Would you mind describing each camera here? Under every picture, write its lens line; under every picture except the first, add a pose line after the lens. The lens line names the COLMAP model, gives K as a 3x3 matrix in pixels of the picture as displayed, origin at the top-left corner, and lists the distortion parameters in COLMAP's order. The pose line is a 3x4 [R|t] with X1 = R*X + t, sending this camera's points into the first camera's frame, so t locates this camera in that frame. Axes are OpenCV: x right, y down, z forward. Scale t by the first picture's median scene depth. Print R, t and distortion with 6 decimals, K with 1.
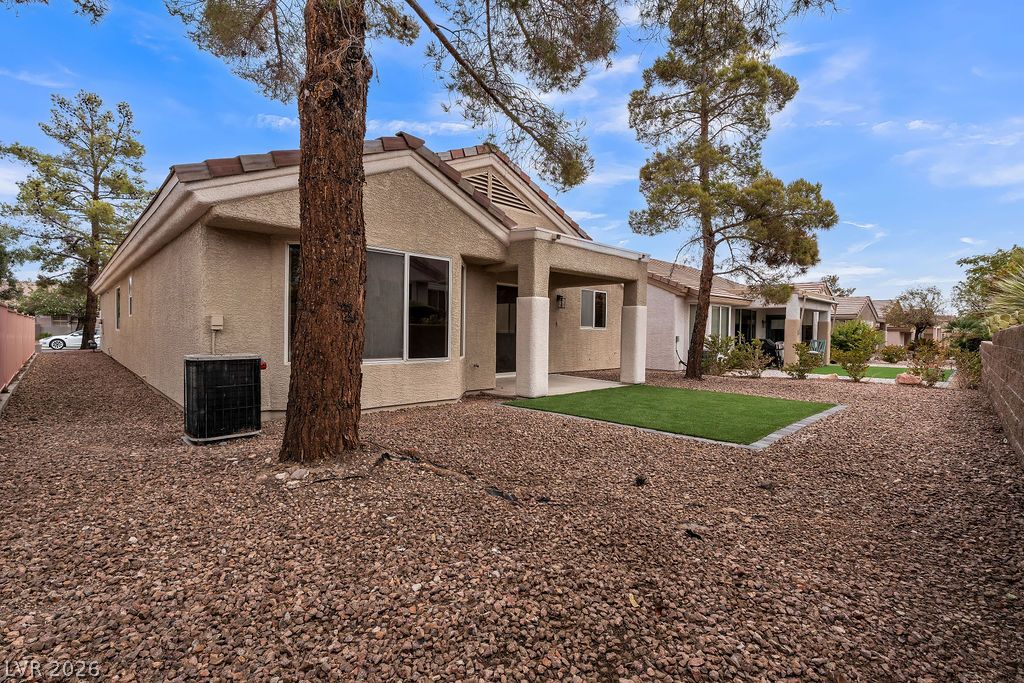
lens RADIAL K [[471.4, 0, 509.6], [0, 471.4, 339.0], [0, 0, 1]] dist [0.001991, 0.000741]
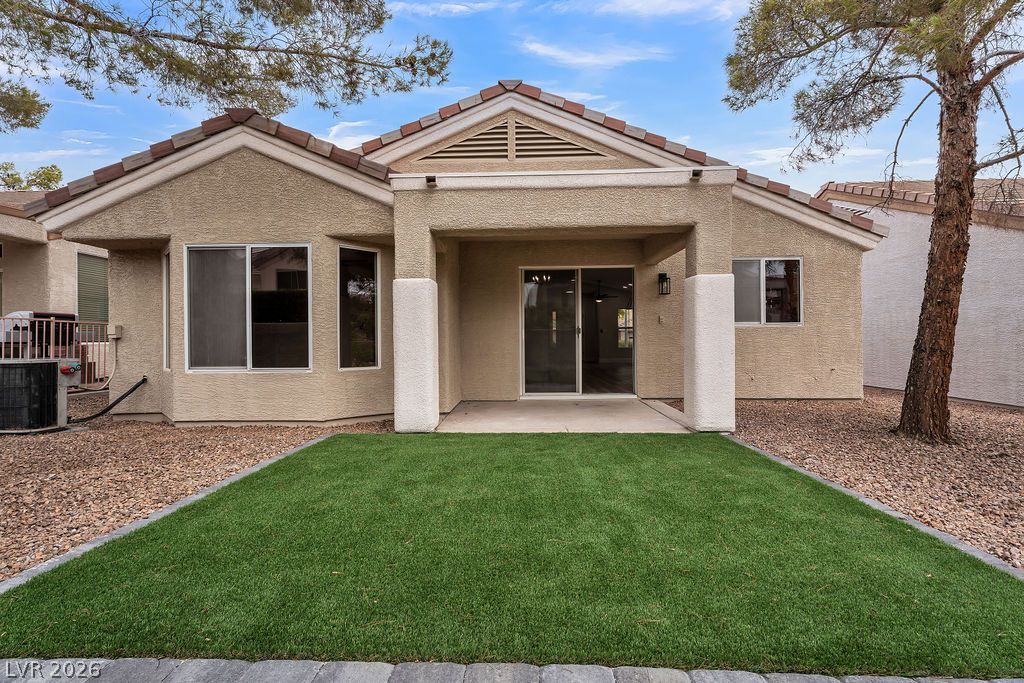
lens RADIAL K [[471.4, 0, 509.6], [0, 471.4, 339.0], [0, 0, 1]] dist [0.001991, 0.000741]
pose [[0.692394, -0.027250, -0.721004, 0.514991], [0.008755, 0.999530, -0.029369, 0.013401], [0.721466, 0.014023, 0.692308, 0.528014]]
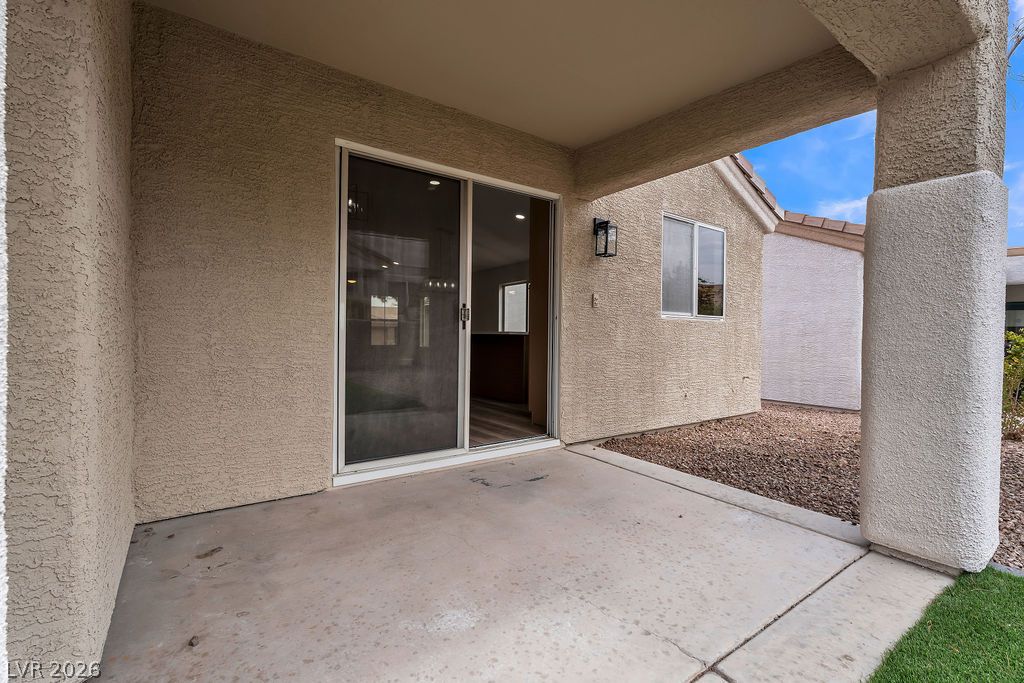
lens RADIAL K [[463.3, 0, 509.0], [0, 463.3, 356.0], [0, 0, 1]] dist [-0.001579, -0.000416]
pose [[0.987872, -0.006226, -0.155147, 0.113779], [0.009394, 0.999762, 0.019690, 0.002011], [0.154987, -0.020909, 0.987695, 0.808206]]
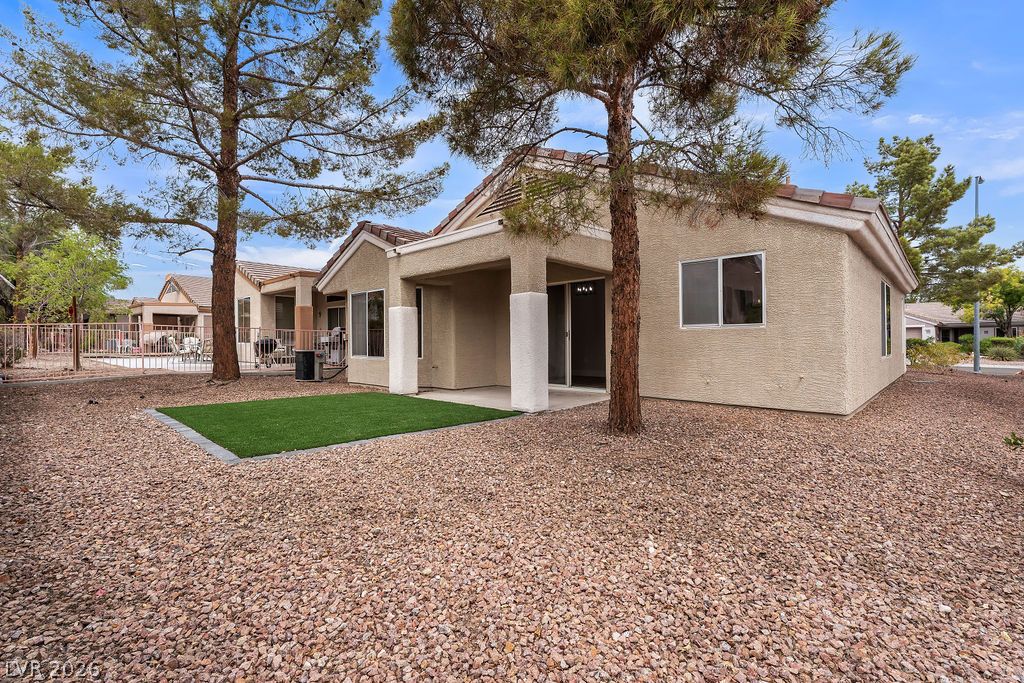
lens RADIAL K [[454.4, 0, 501.3], [0, 454.4, 339.1], [0, 0, 1]] dist [-0.001530, 0.000080]
pose [[0.021584, -0.024795, -0.999460, 0.954325], [-0.009694, 0.999640, -0.025009, 0.011425], [0.999720, 0.010229, 0.021335, 1.008429]]
